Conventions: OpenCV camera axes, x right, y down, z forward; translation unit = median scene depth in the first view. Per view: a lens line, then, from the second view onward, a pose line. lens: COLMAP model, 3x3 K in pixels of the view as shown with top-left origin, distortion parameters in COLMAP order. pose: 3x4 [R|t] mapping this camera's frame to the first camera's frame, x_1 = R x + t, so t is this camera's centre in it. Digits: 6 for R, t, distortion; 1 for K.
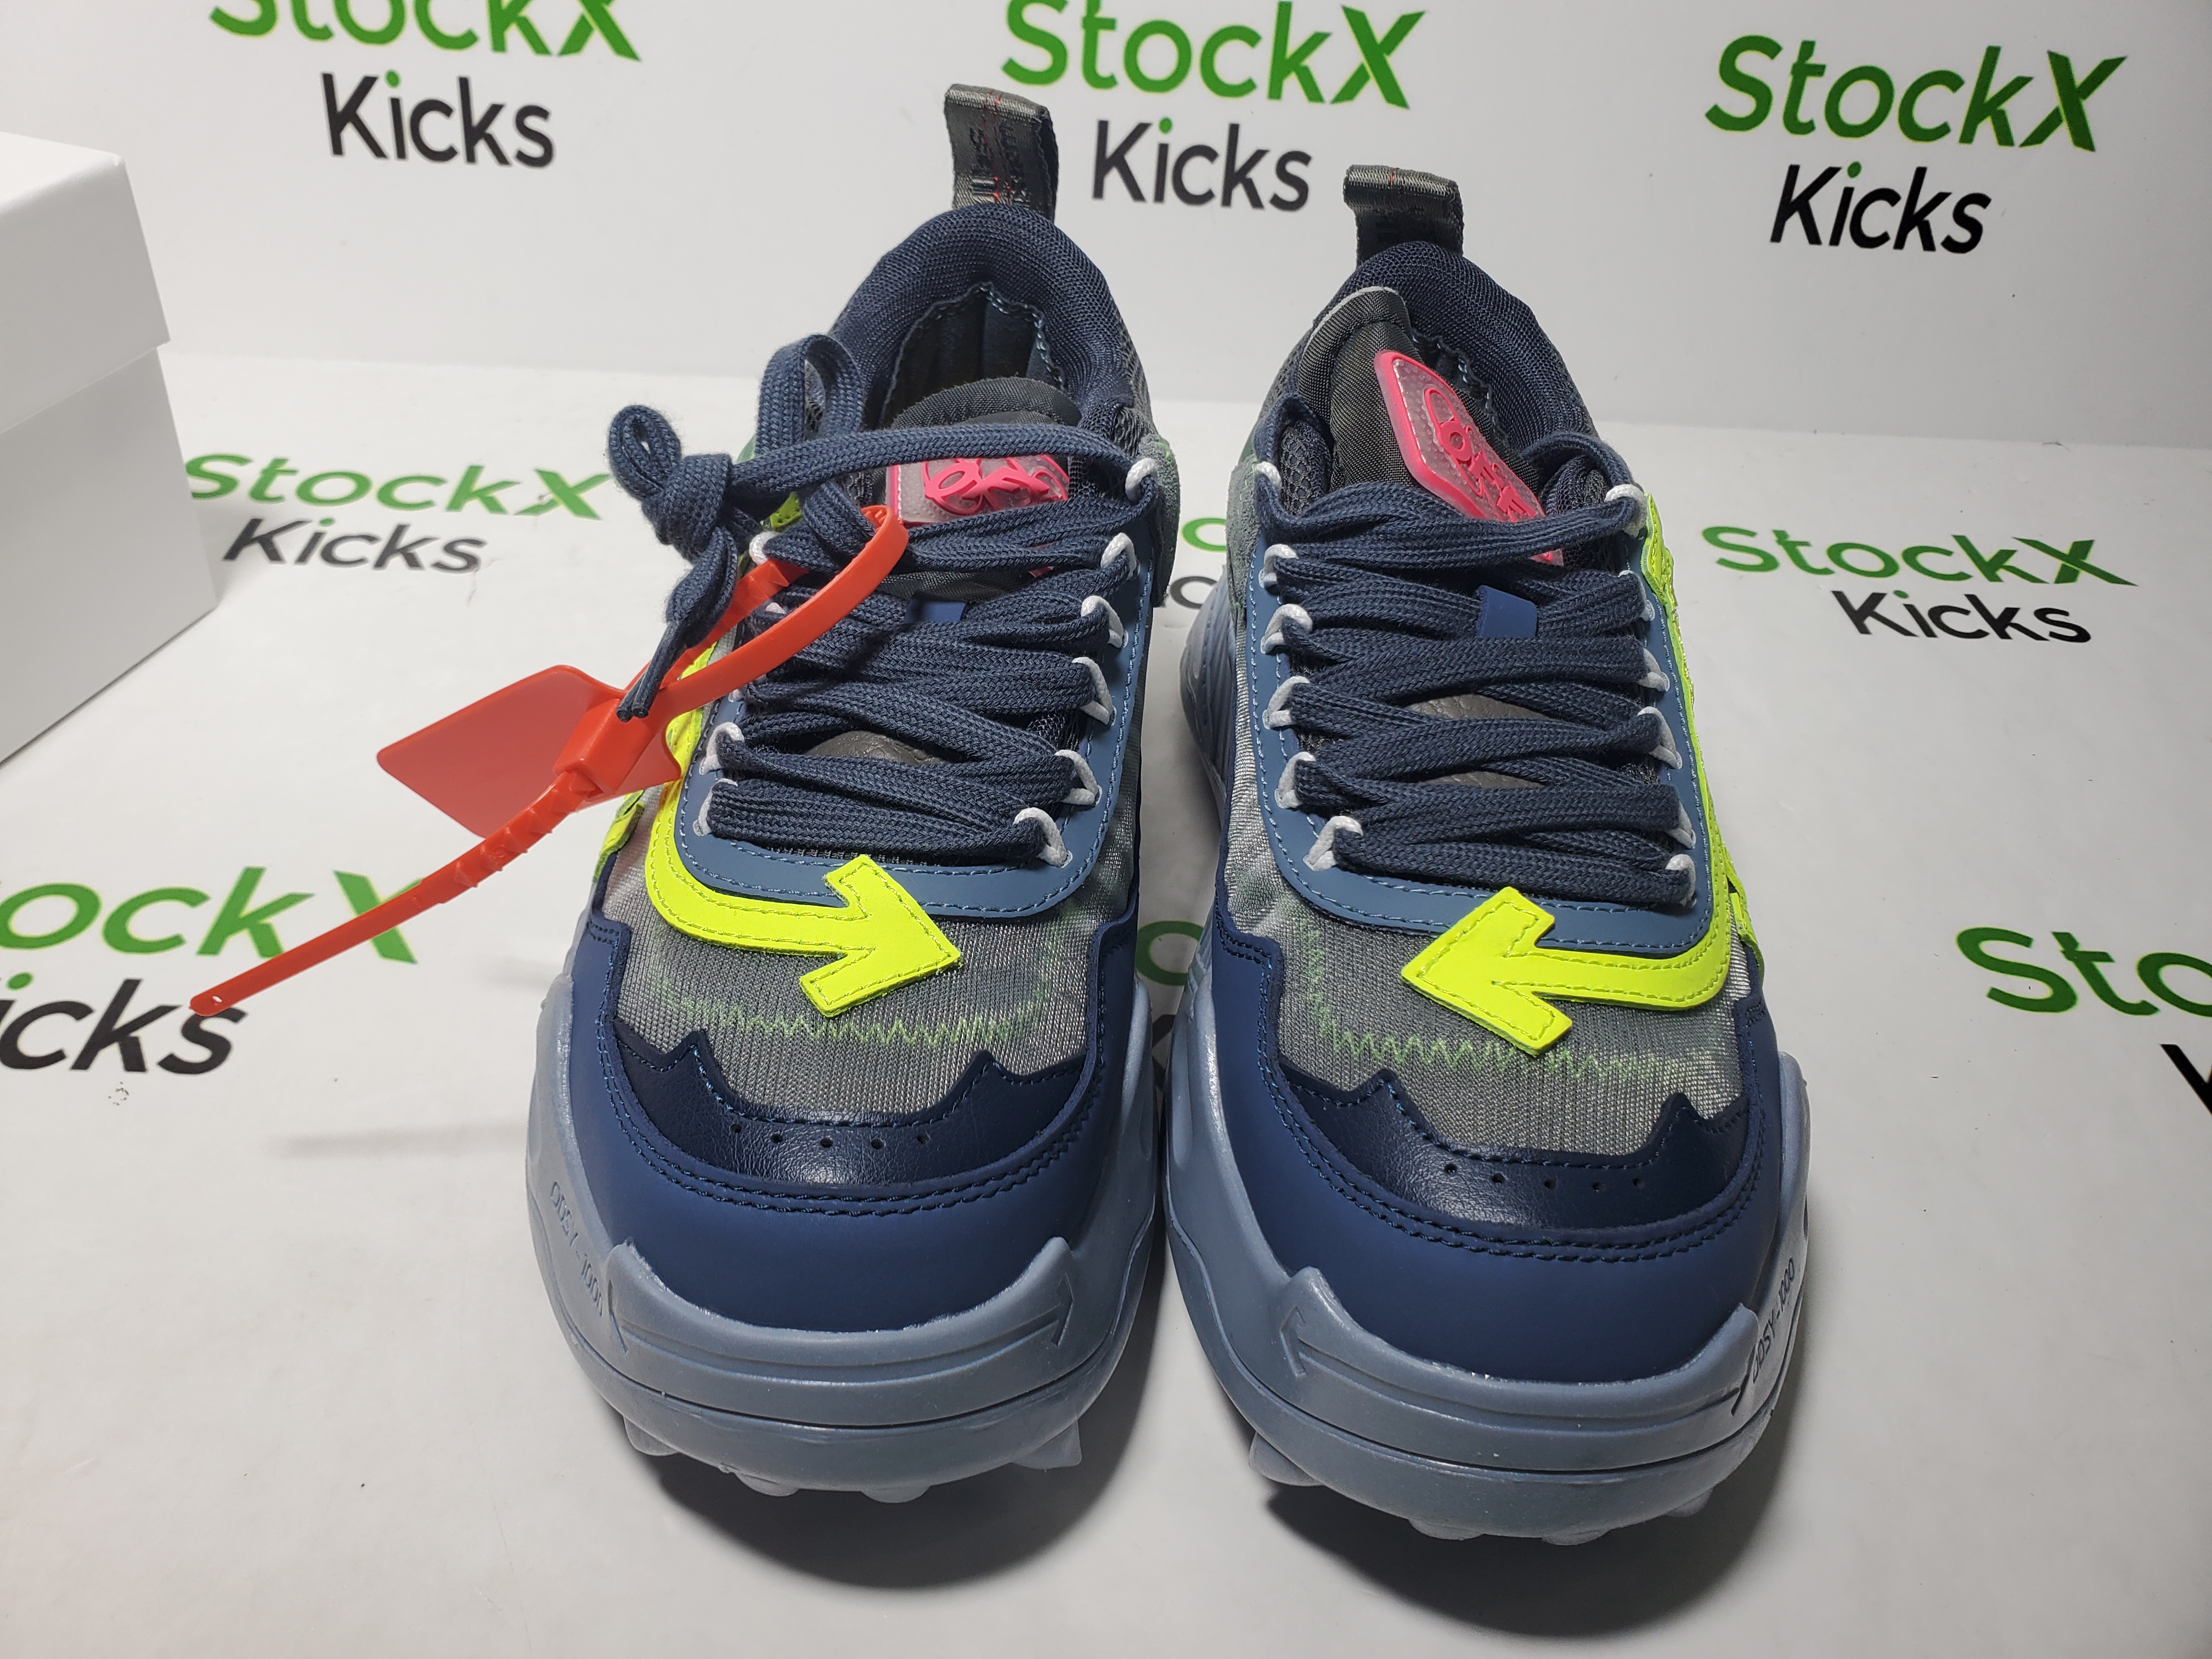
lens RADIAL K [[1822.9, 0, 1058.4], [0, 1822.9, 814.0], [0, 0, 1]] dist [-0.062283, 0.150182]
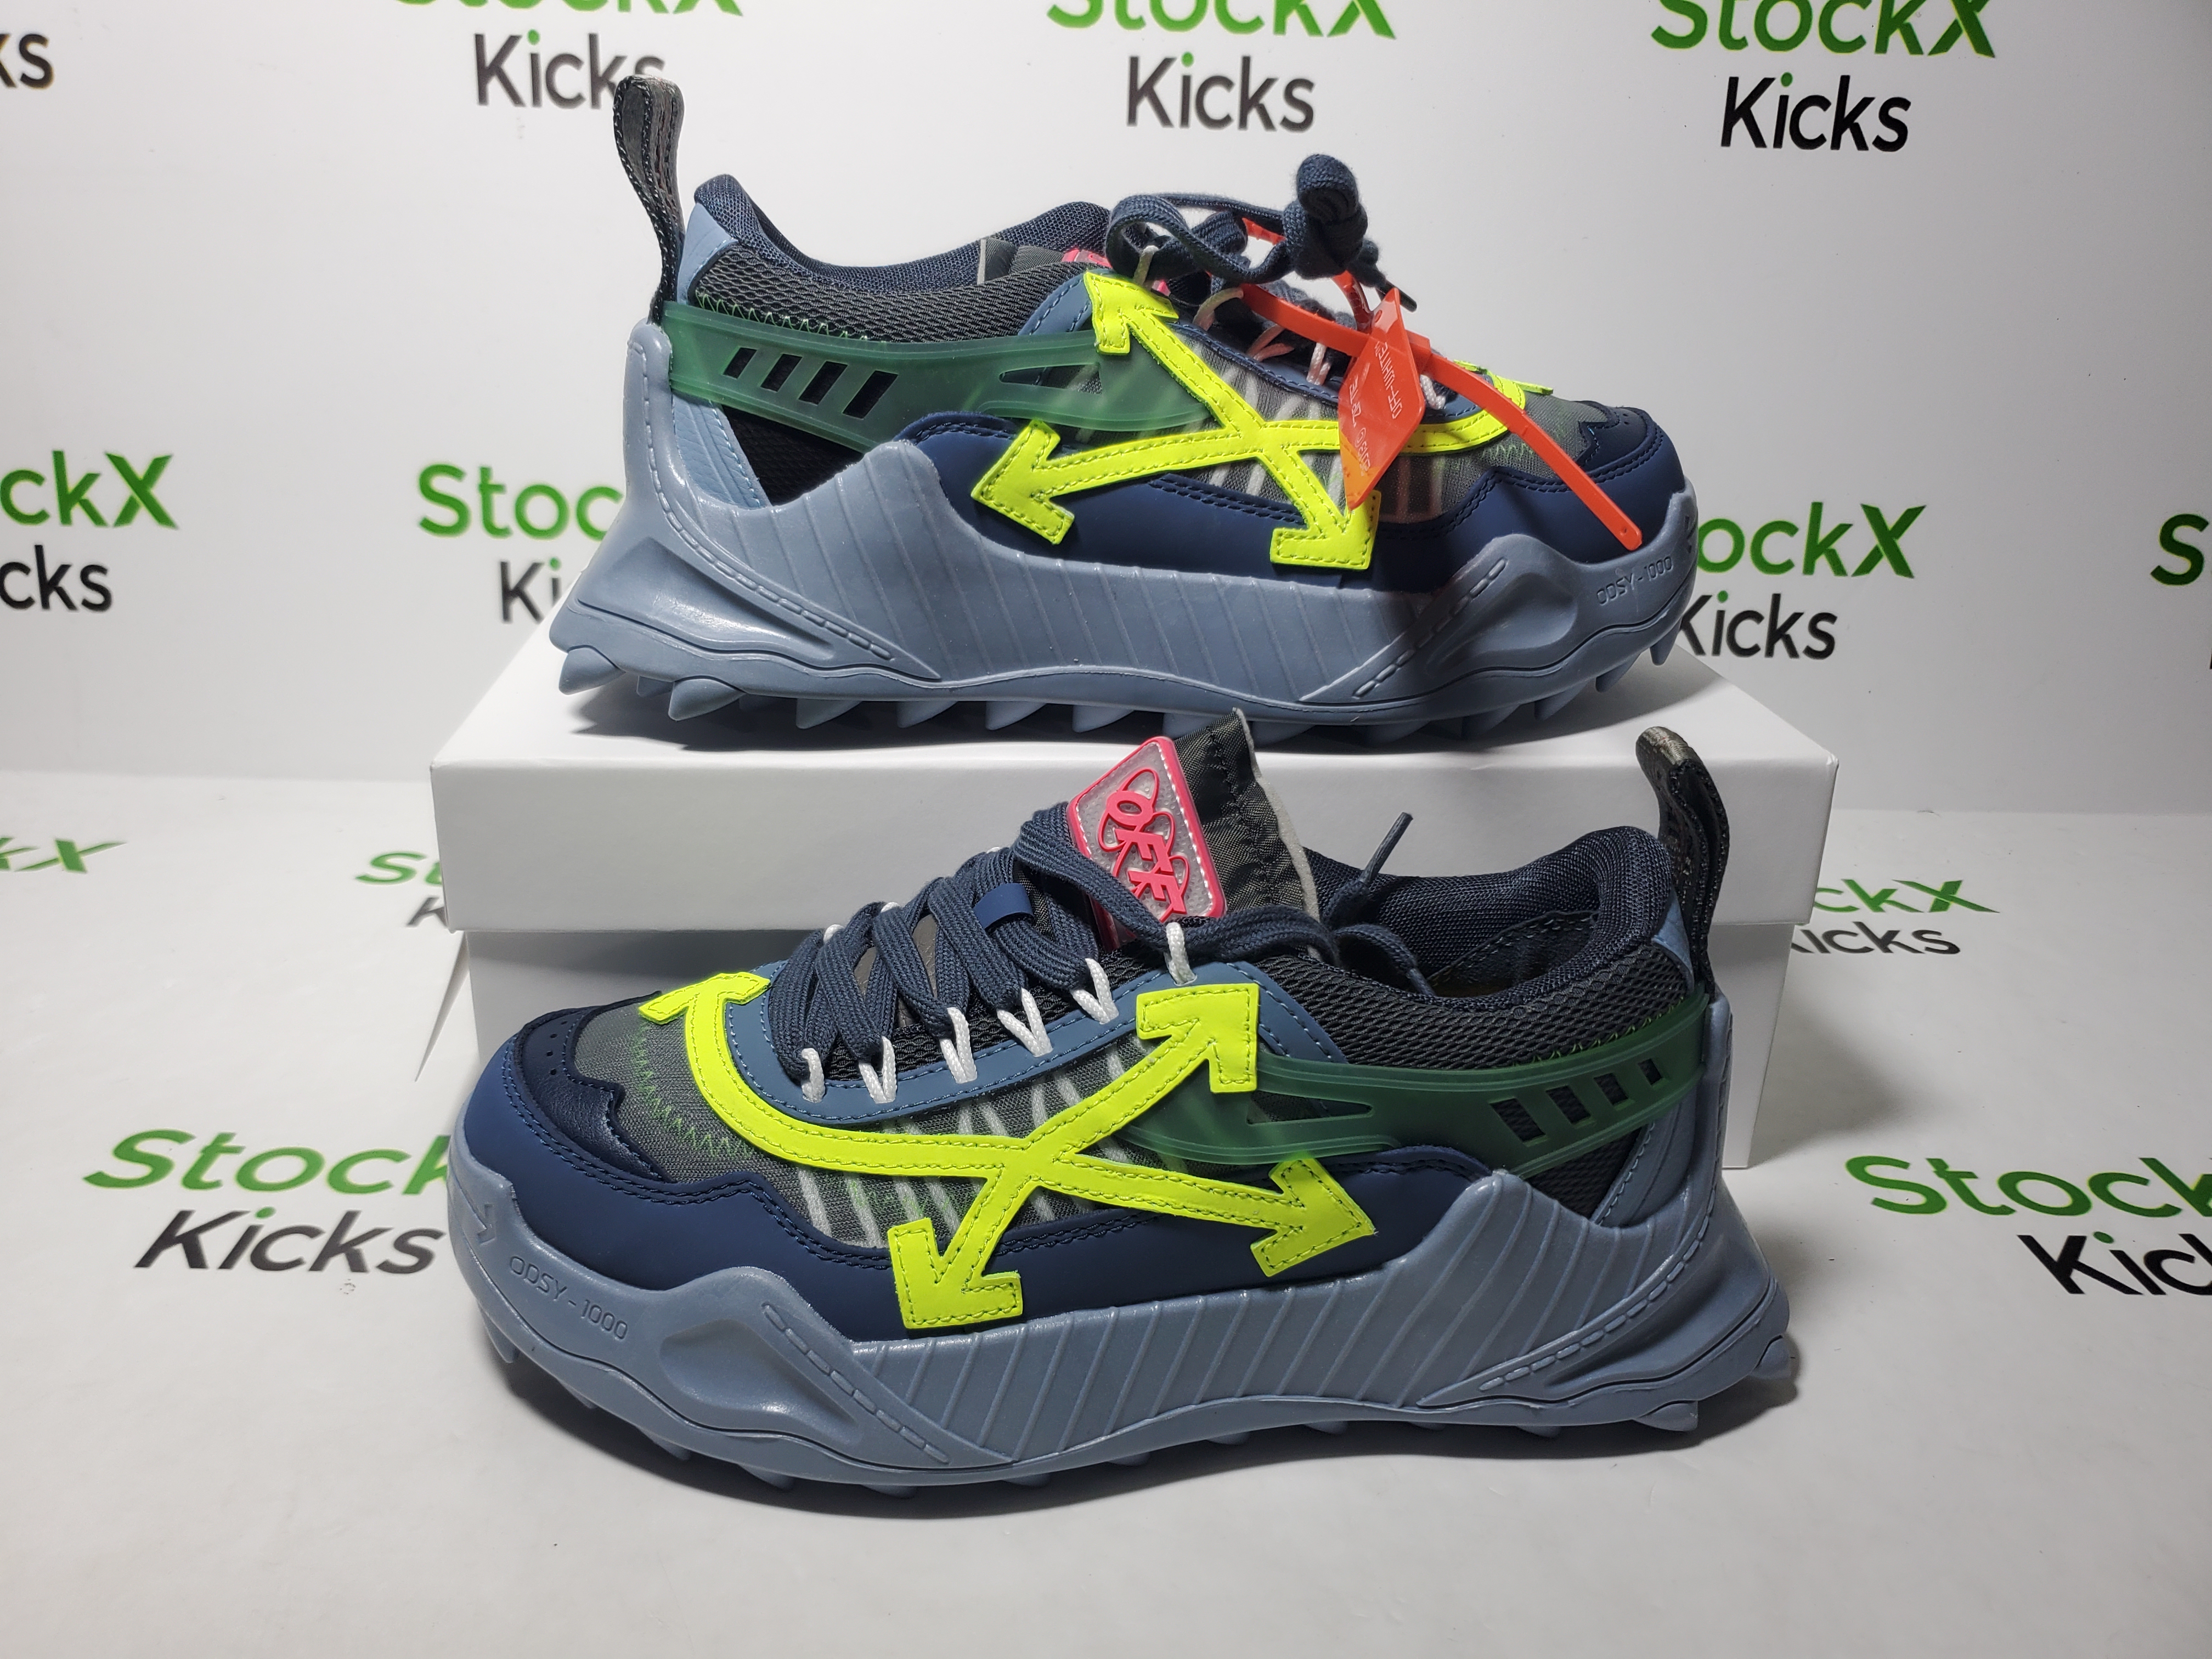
lens RADIAL K [[1764.0, 0, 1052.0], [0, 1764.0, 825.3], [0, 0, 1]] dist [-0.046619, 0.143135]
pose [[0.999394, -0.029273, -0.018852, -0.000318], [0.023503, 0.966642, -0.255051, 0.095099], [0.025689, 0.254453, 0.966744, -0.136300]]
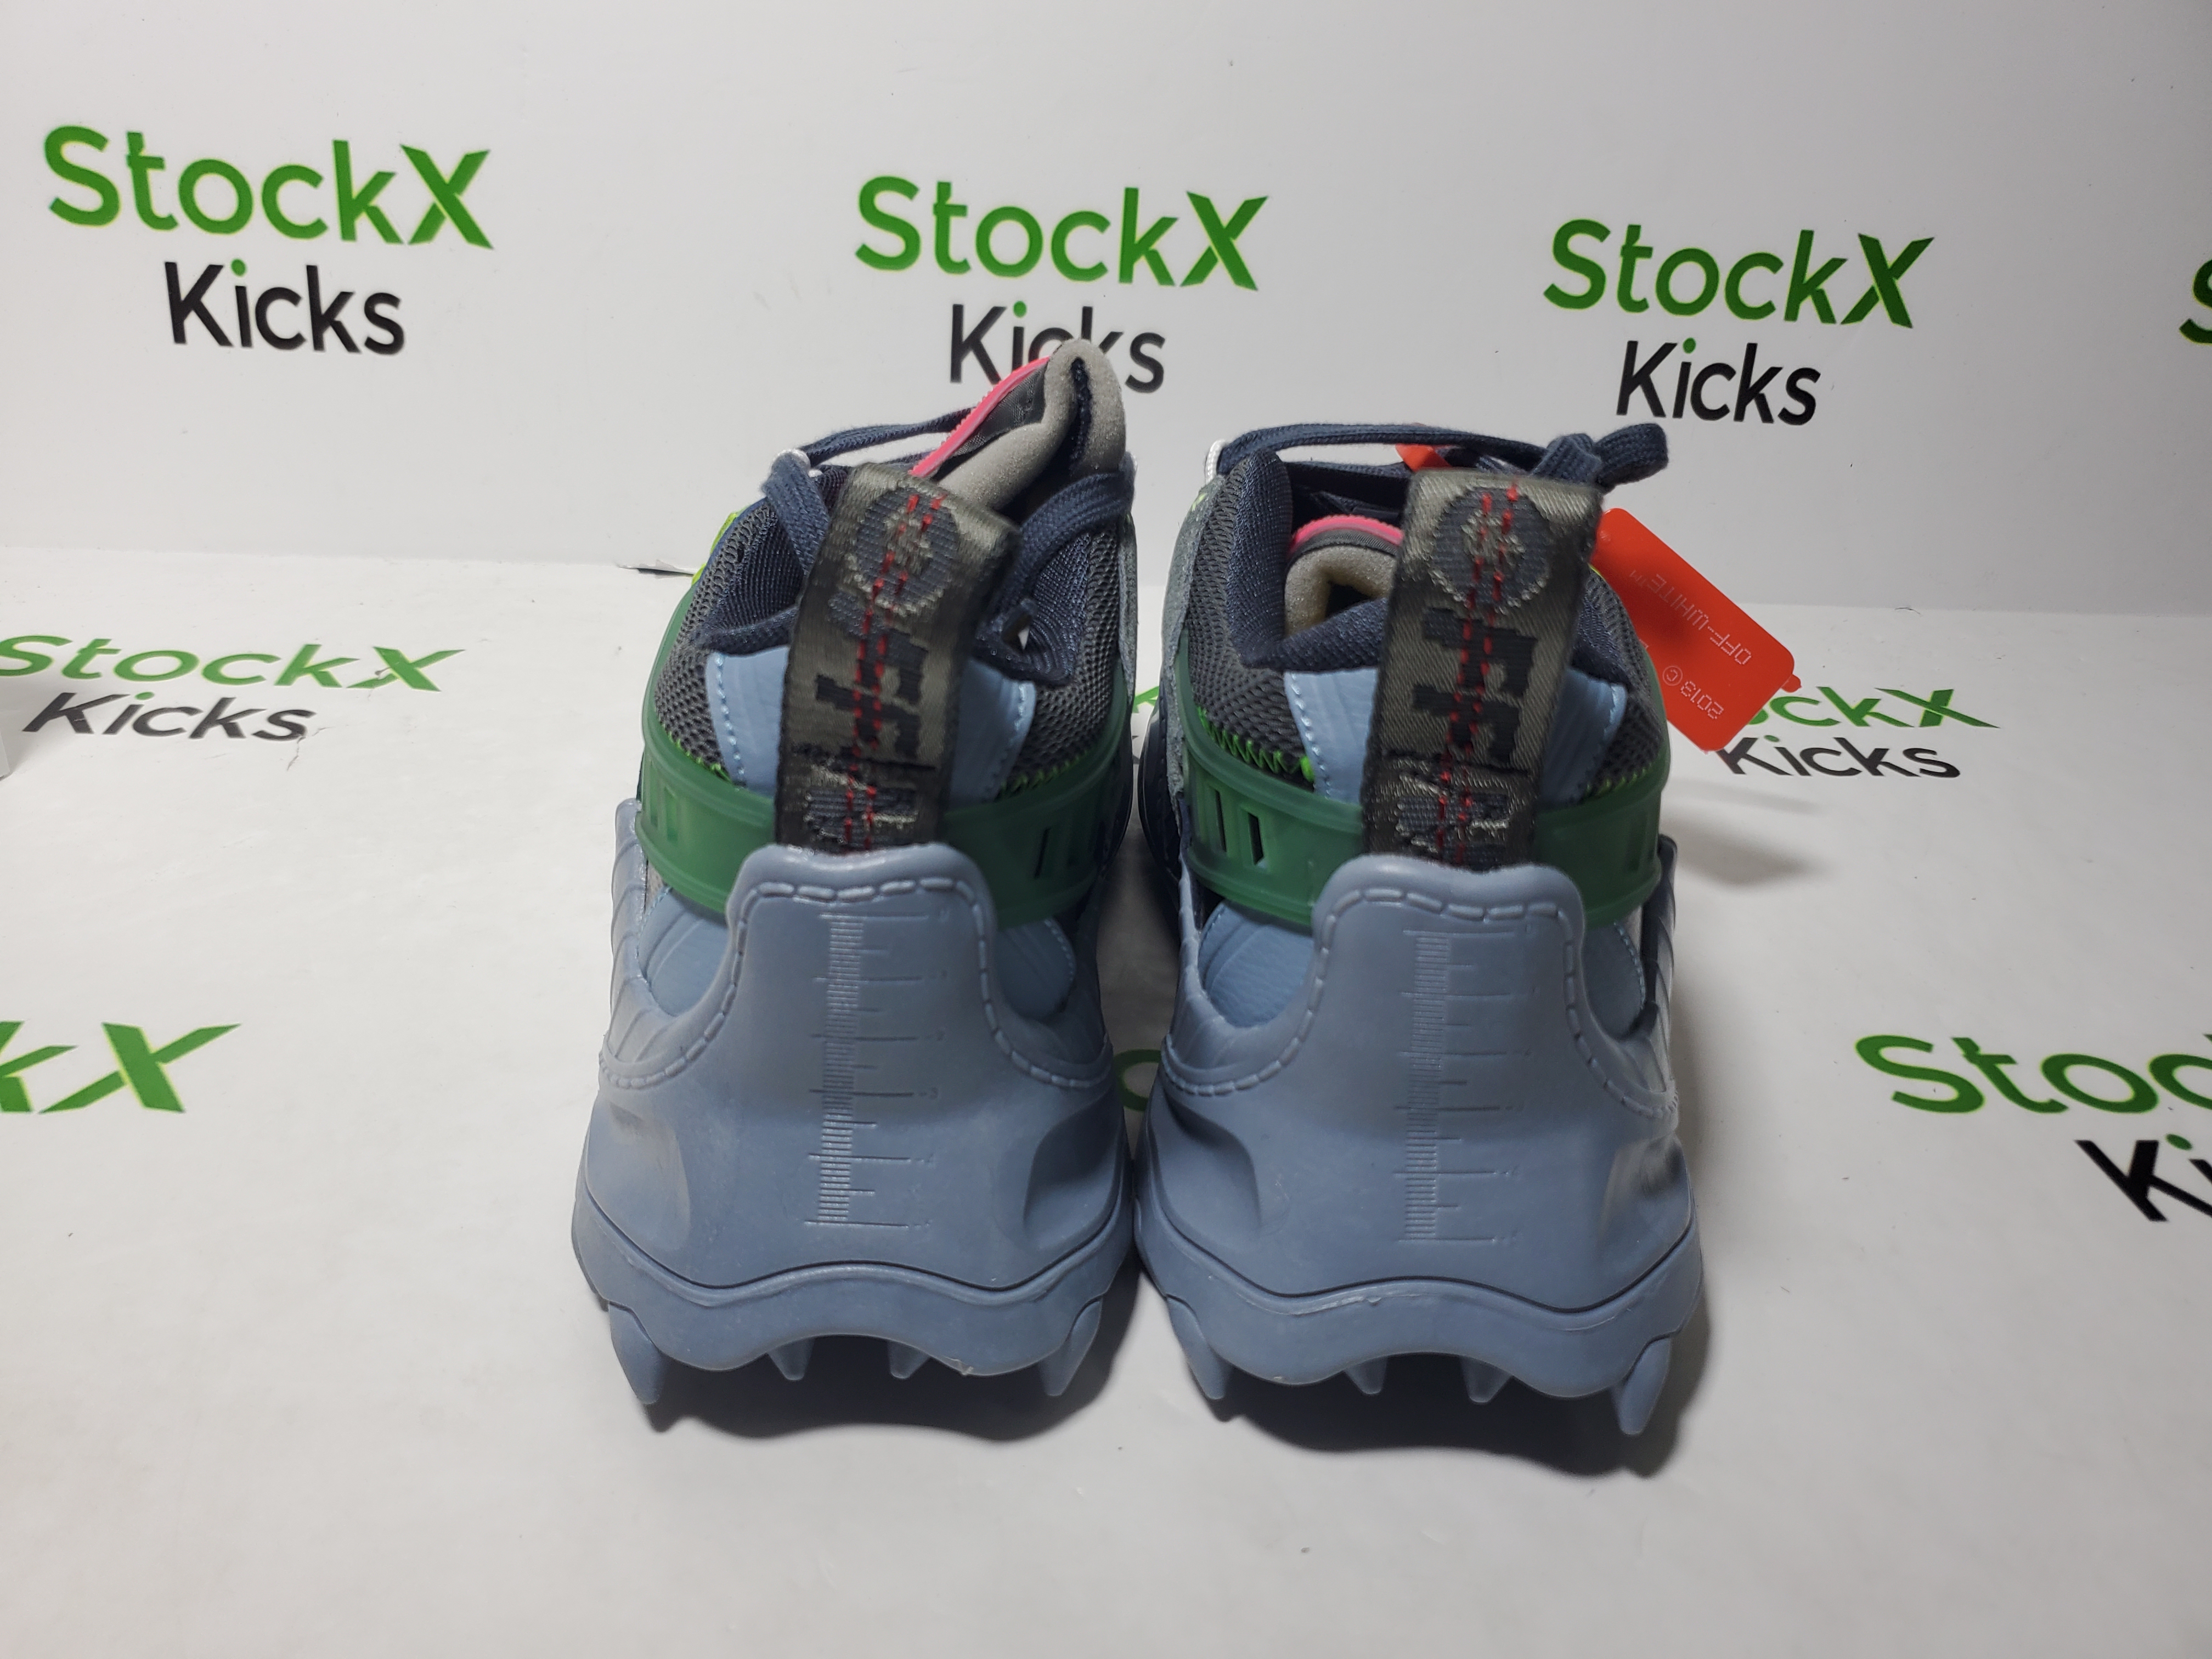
lens RADIAL K [[1822.9, 0, 1058.4], [0, 1822.9, 814.0], [0, 0, 1]] dist [-0.062283, 0.150182]
pose [[0.998423, -0.023858, 0.050807, 0.023577], [0.031350, 0.987852, -0.152205, 0.055623], [-0.046558, 0.153558, 0.987042, 0.045049]]
